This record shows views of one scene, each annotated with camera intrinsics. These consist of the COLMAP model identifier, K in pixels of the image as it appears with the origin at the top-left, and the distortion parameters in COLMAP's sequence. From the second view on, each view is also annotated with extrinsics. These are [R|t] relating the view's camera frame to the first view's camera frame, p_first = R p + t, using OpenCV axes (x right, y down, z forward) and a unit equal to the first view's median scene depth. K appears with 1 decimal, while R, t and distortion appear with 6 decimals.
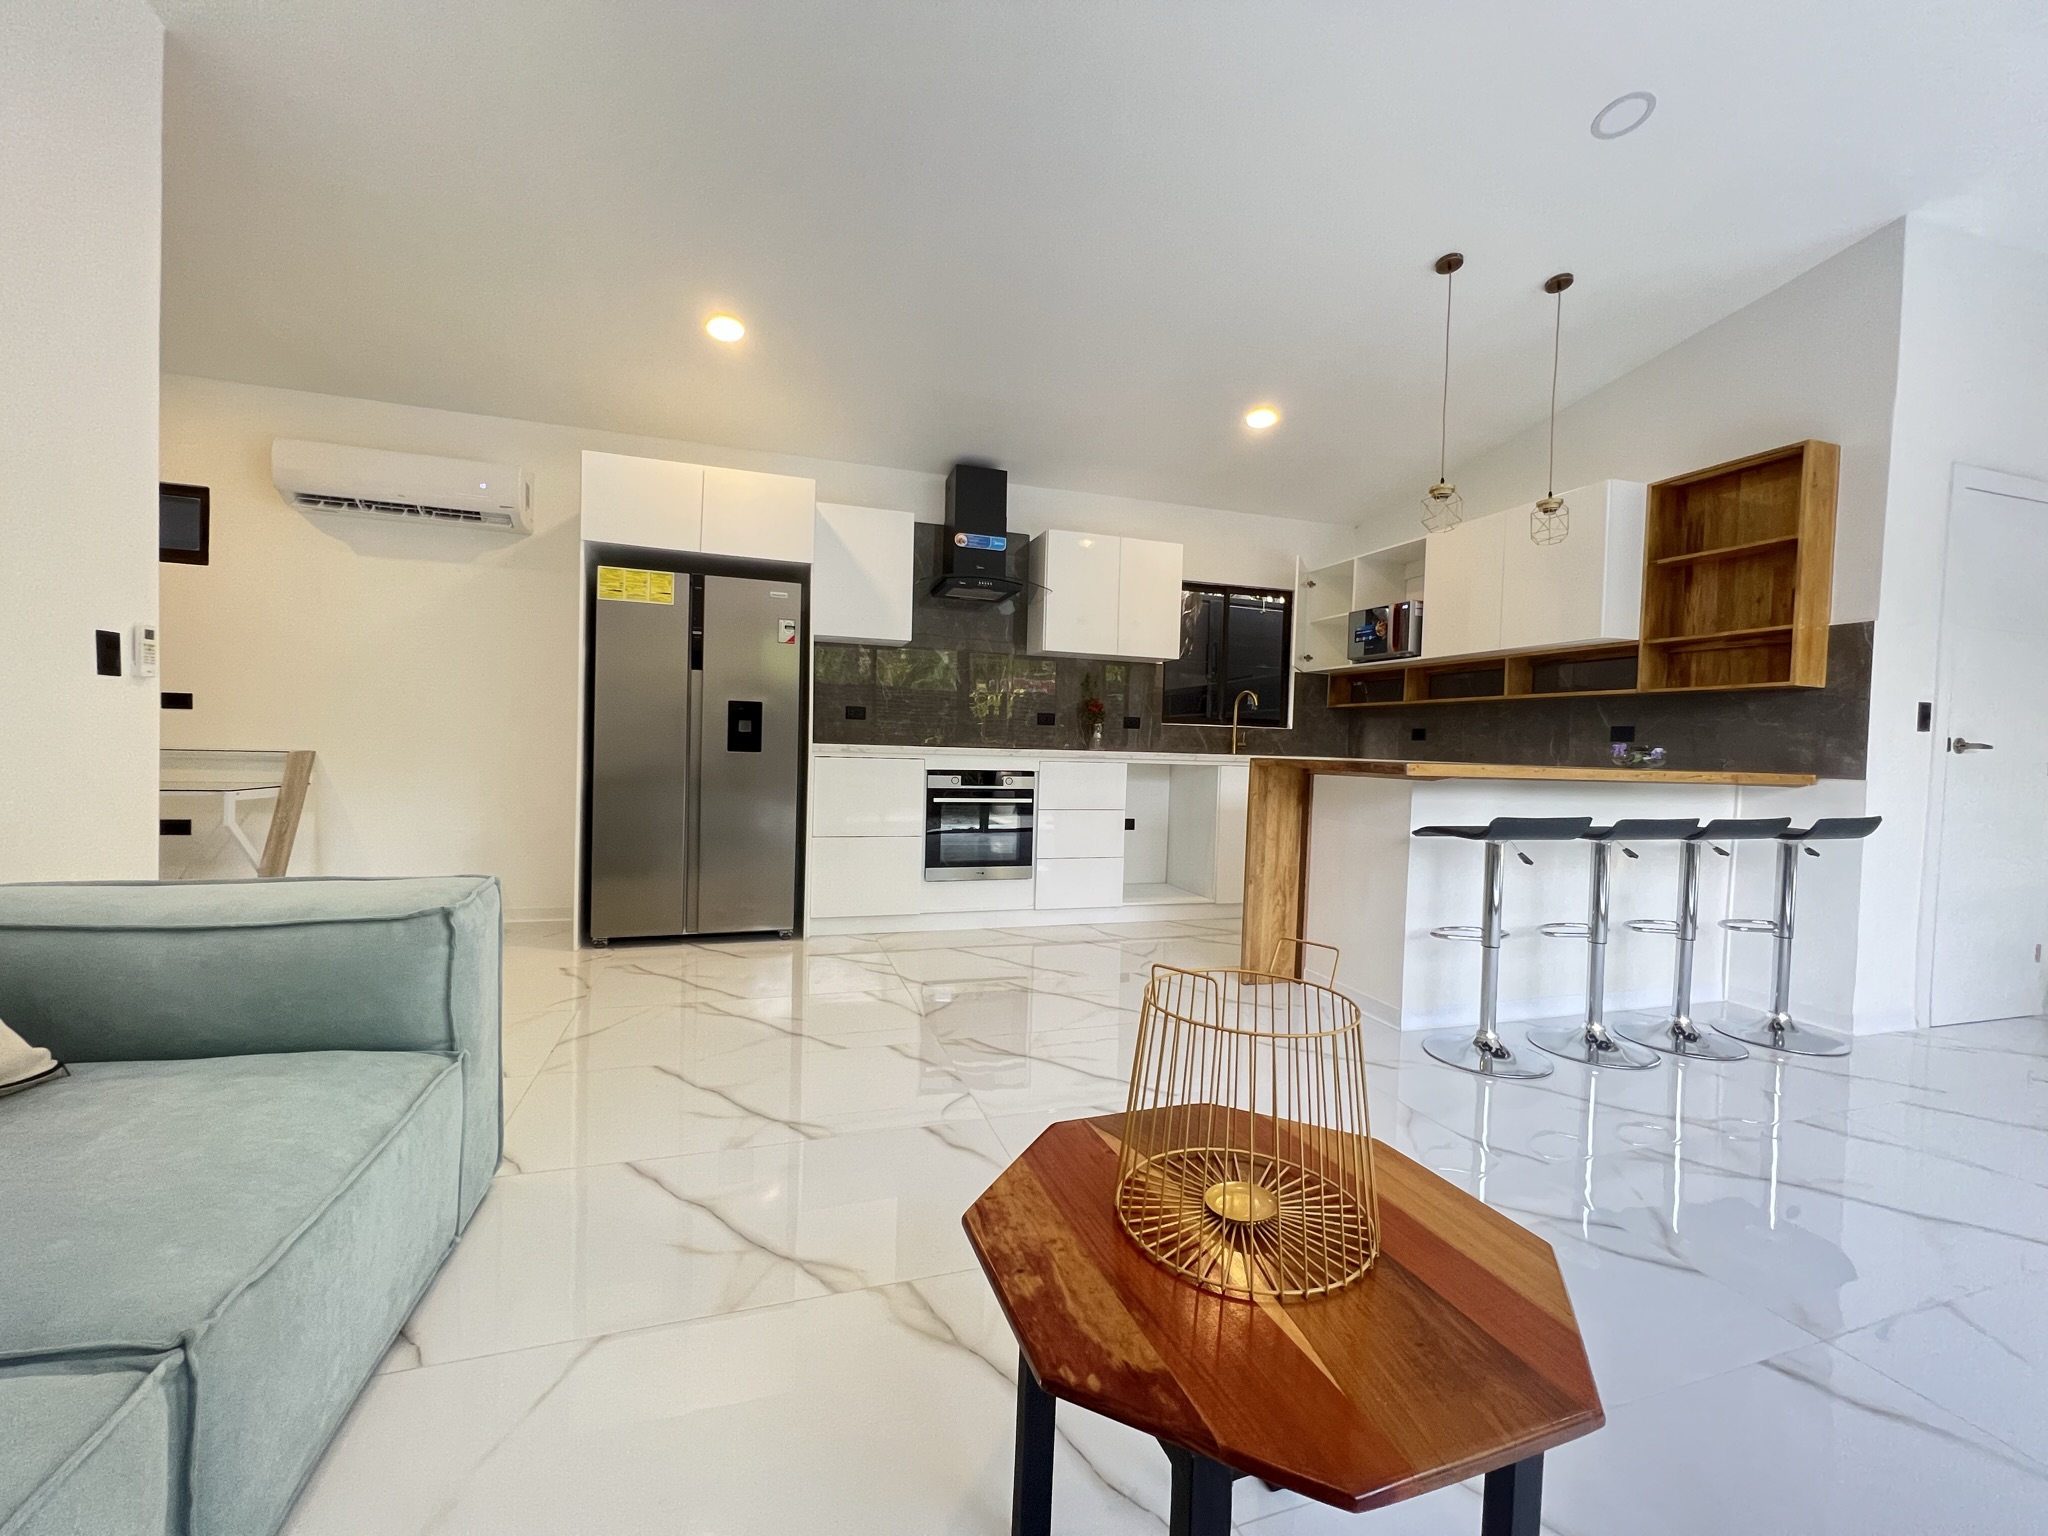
lens RADIAL K [[822.5, 0, 1023.0], [0, 822.5, 761.1], [0, 0, 1]] dist [0.000454, -0.000043]
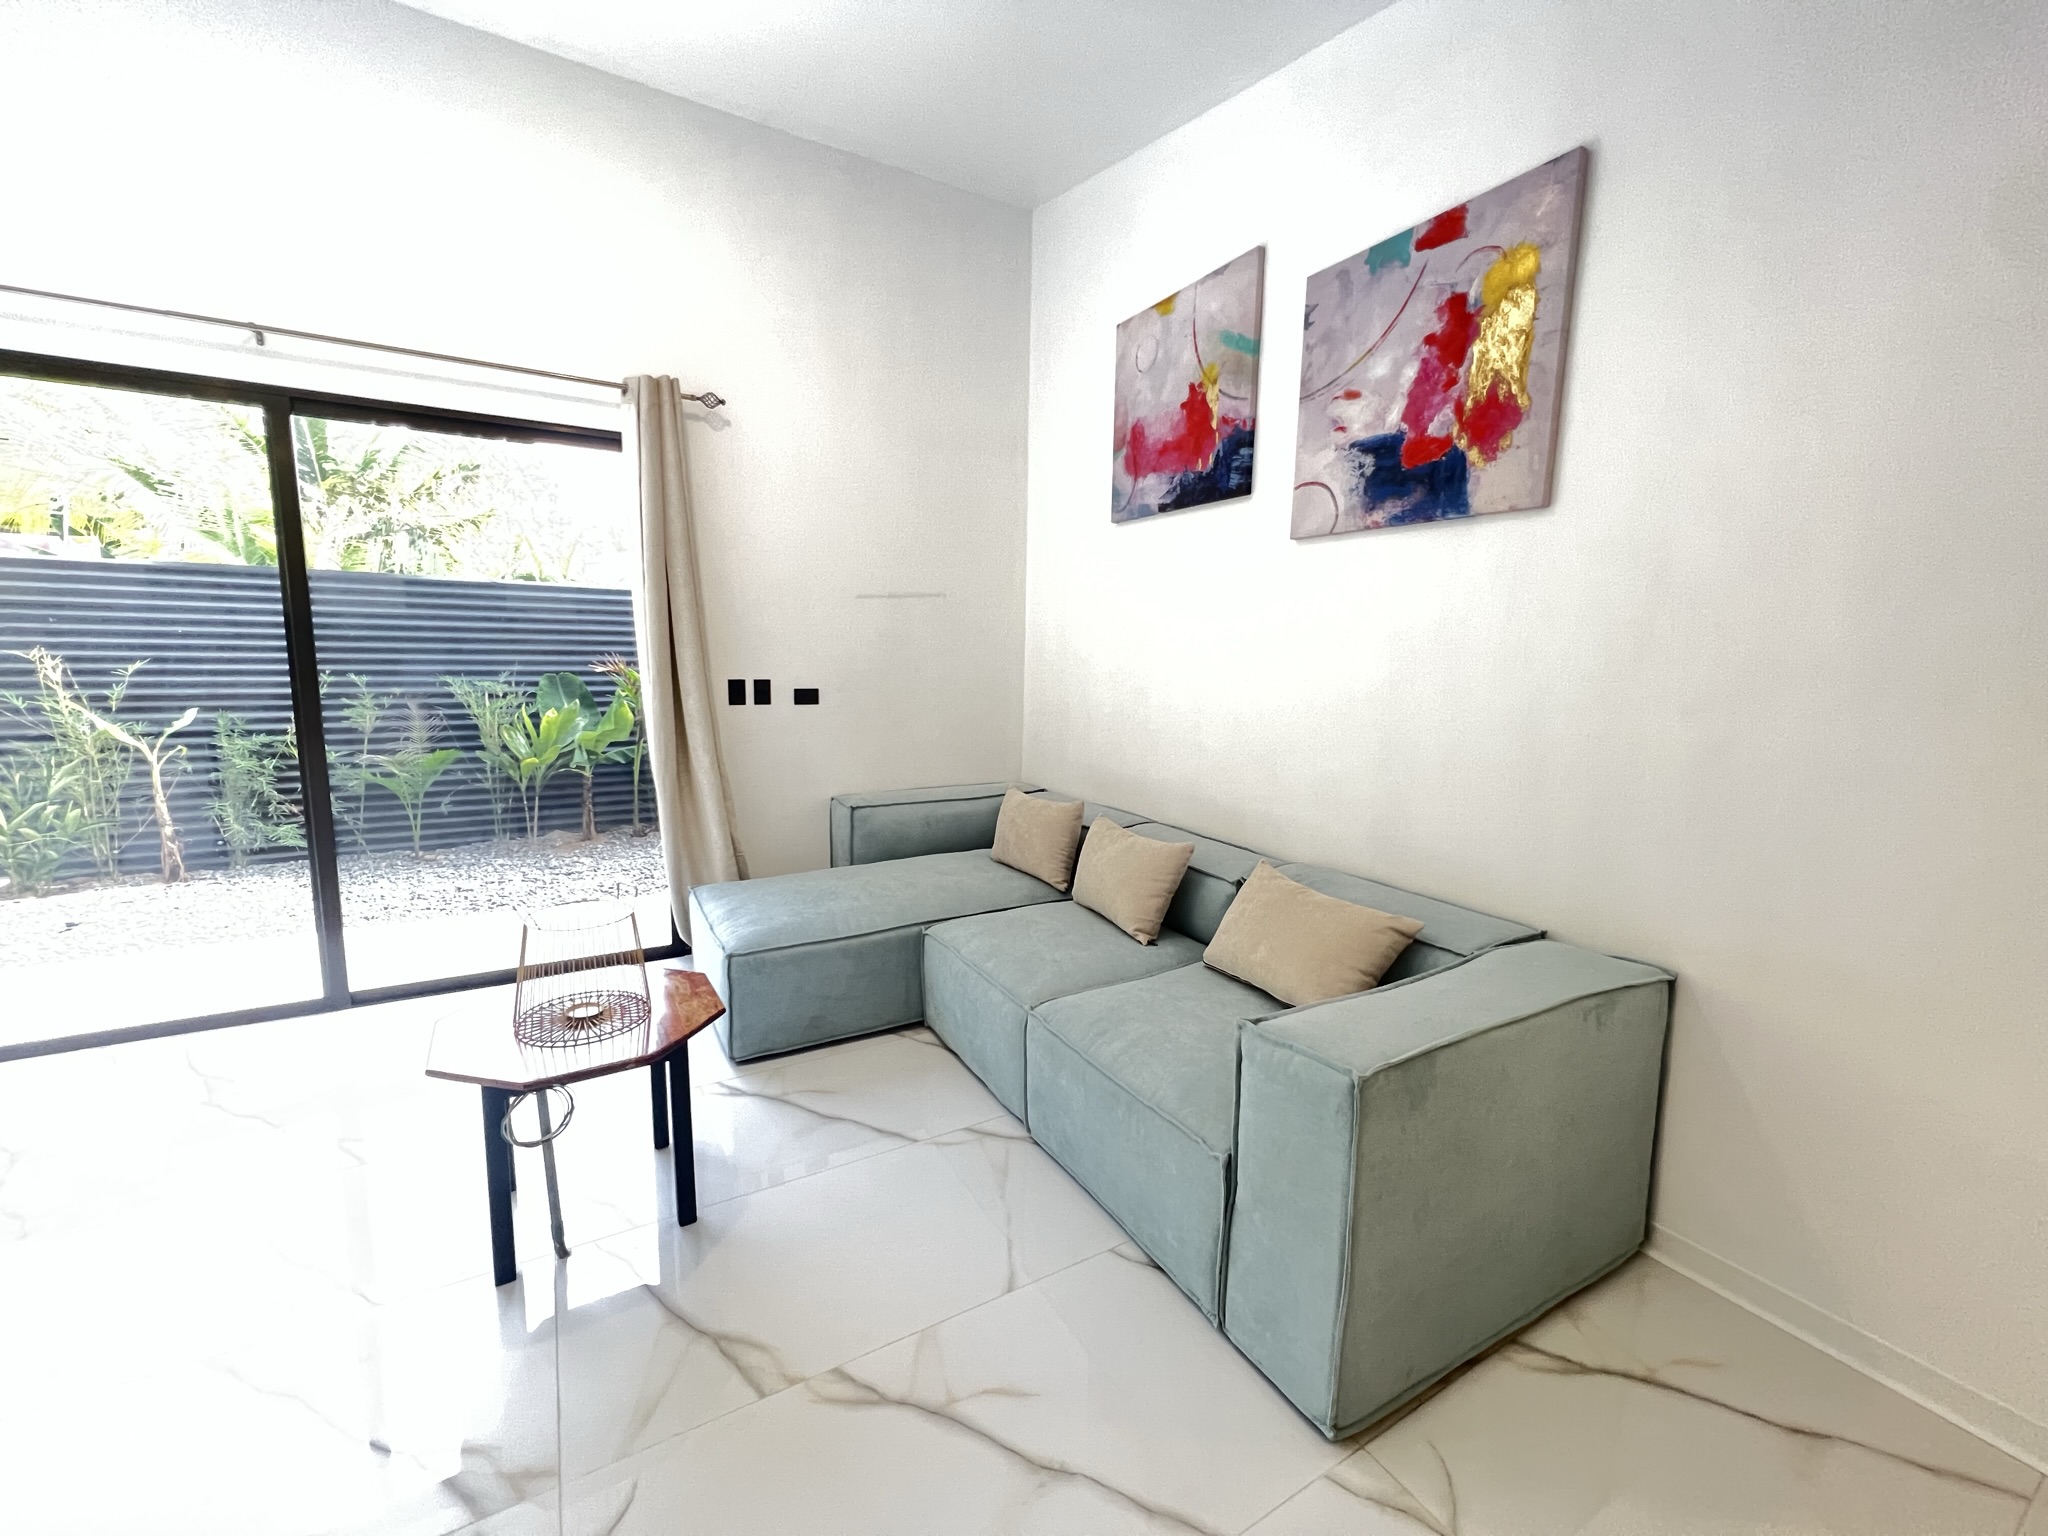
lens RADIAL K [[824.0, 0, 1025.1], [0, 824.0, 770.9], [0, 0, 1]] dist [0.001750, 0.000149]
pose [[-0.975326, -0.015199, -0.220246, -0.084784], [-0.048999, 0.987648, 0.148828, -0.101028], [0.215264, 0.155948, -0.964024, 0.745320]]
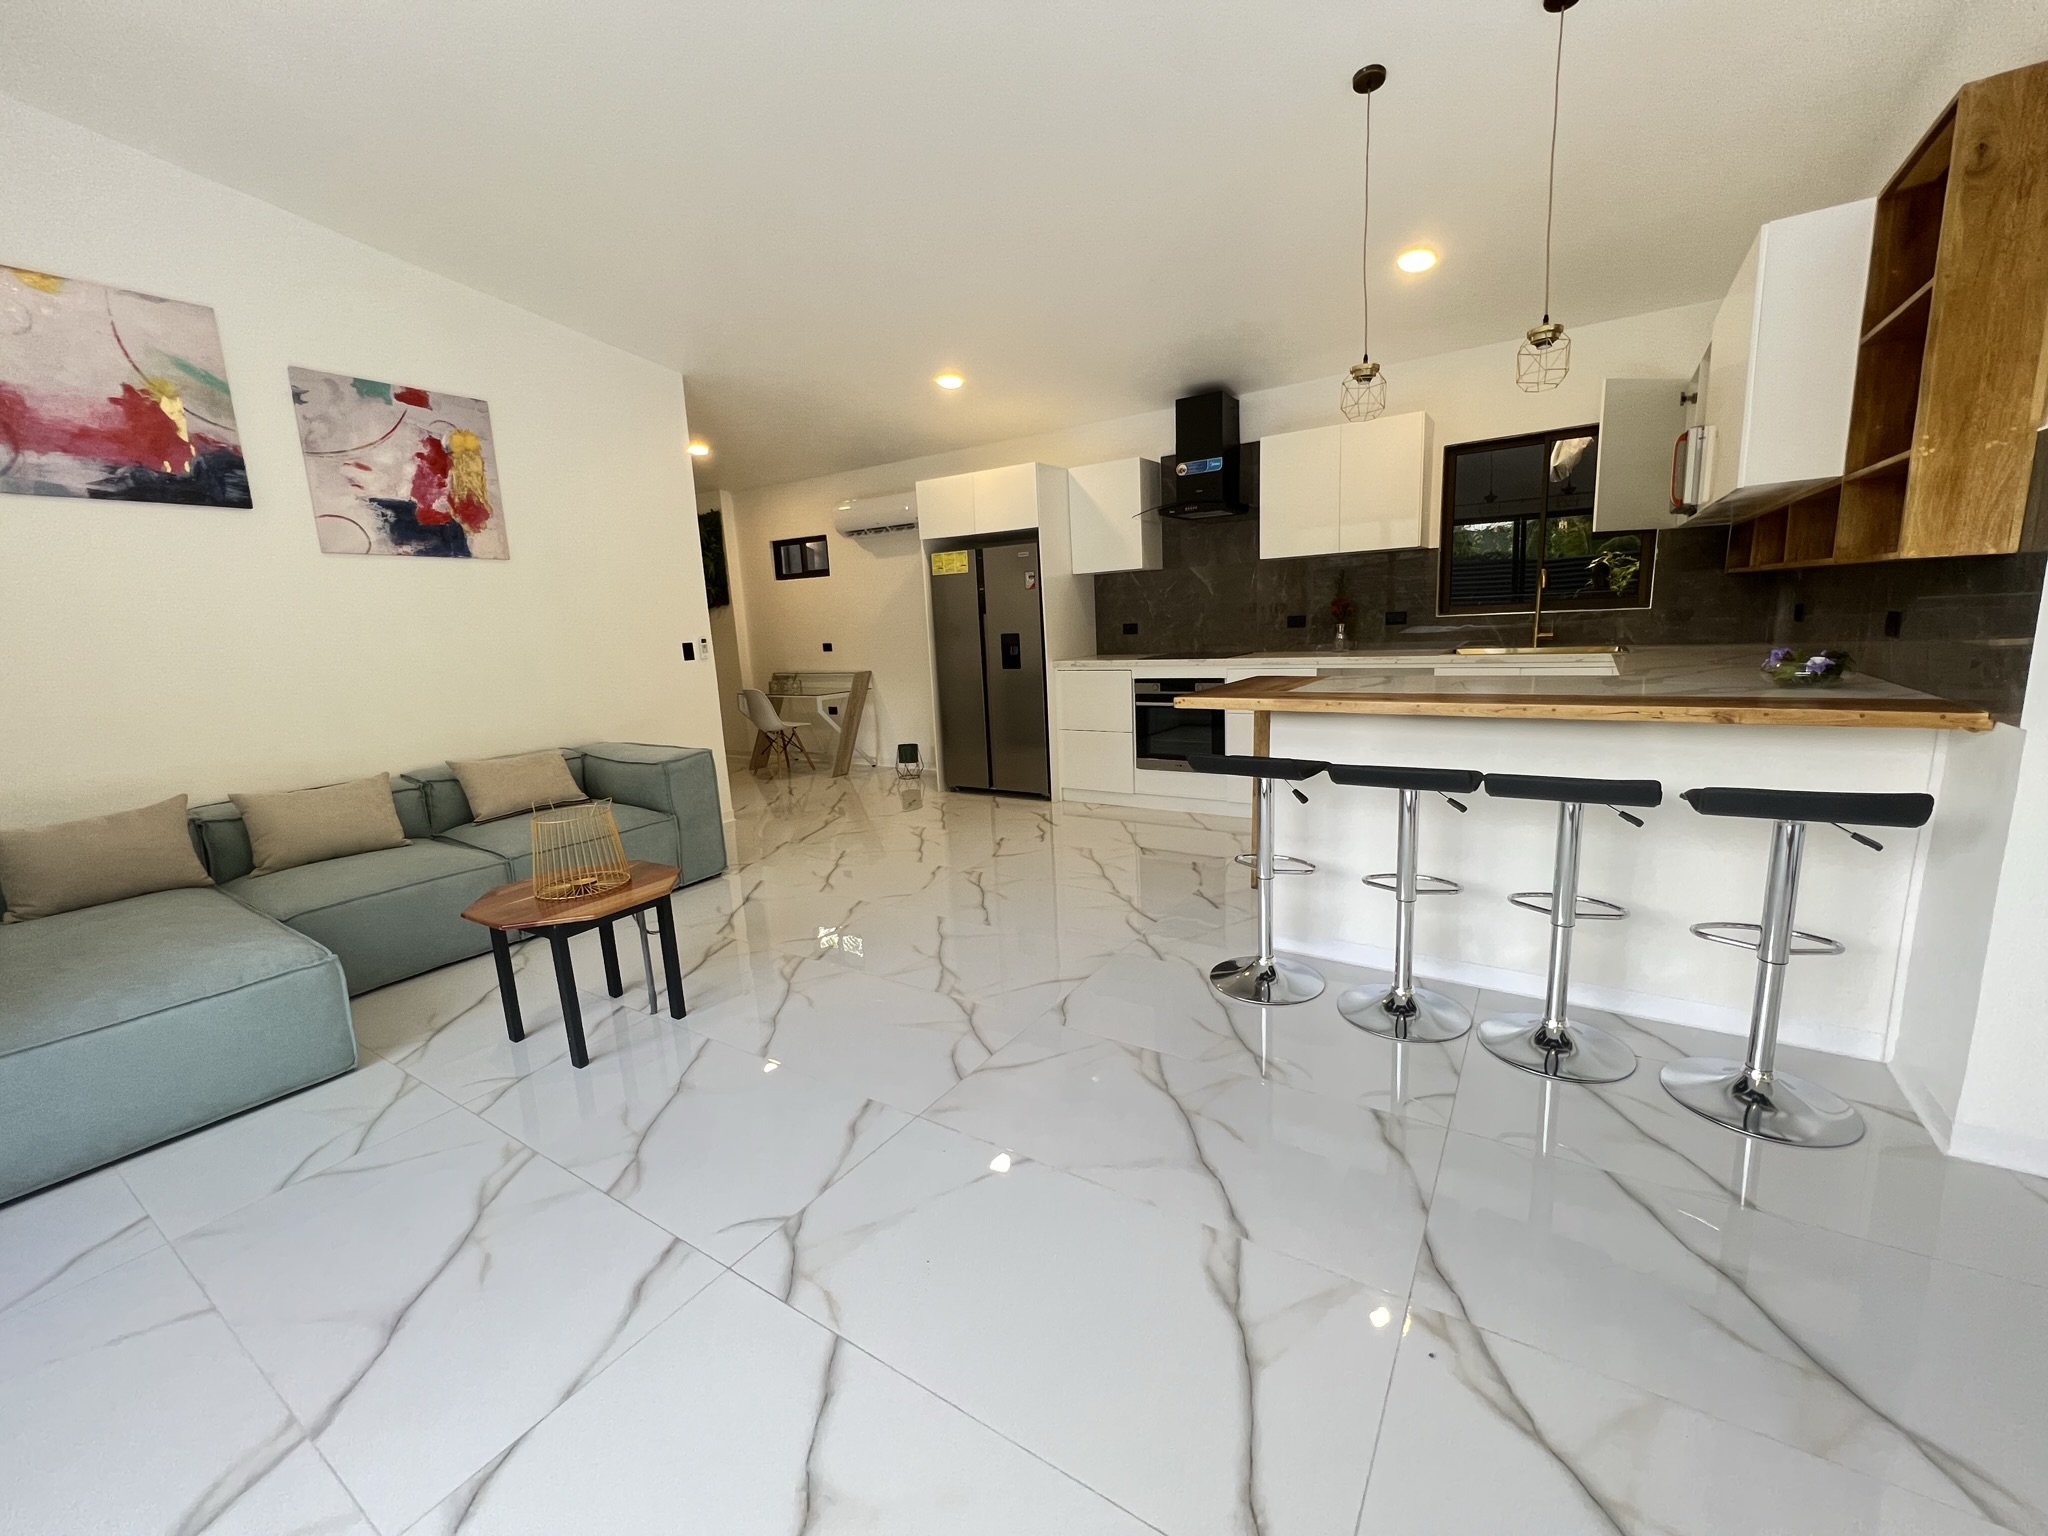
lens RADIAL K [[822.5, 0, 1020.7], [0, 822.5, 765.6], [0, 0, 1]] dist [0.000454, -0.000043]
pose [[0.621479, 0.080631, -0.779270, 0.823003], [0.051588, 0.988319, 0.143404, -0.050752], [0.781730, -0.129323, 0.610060, 0.113189]]
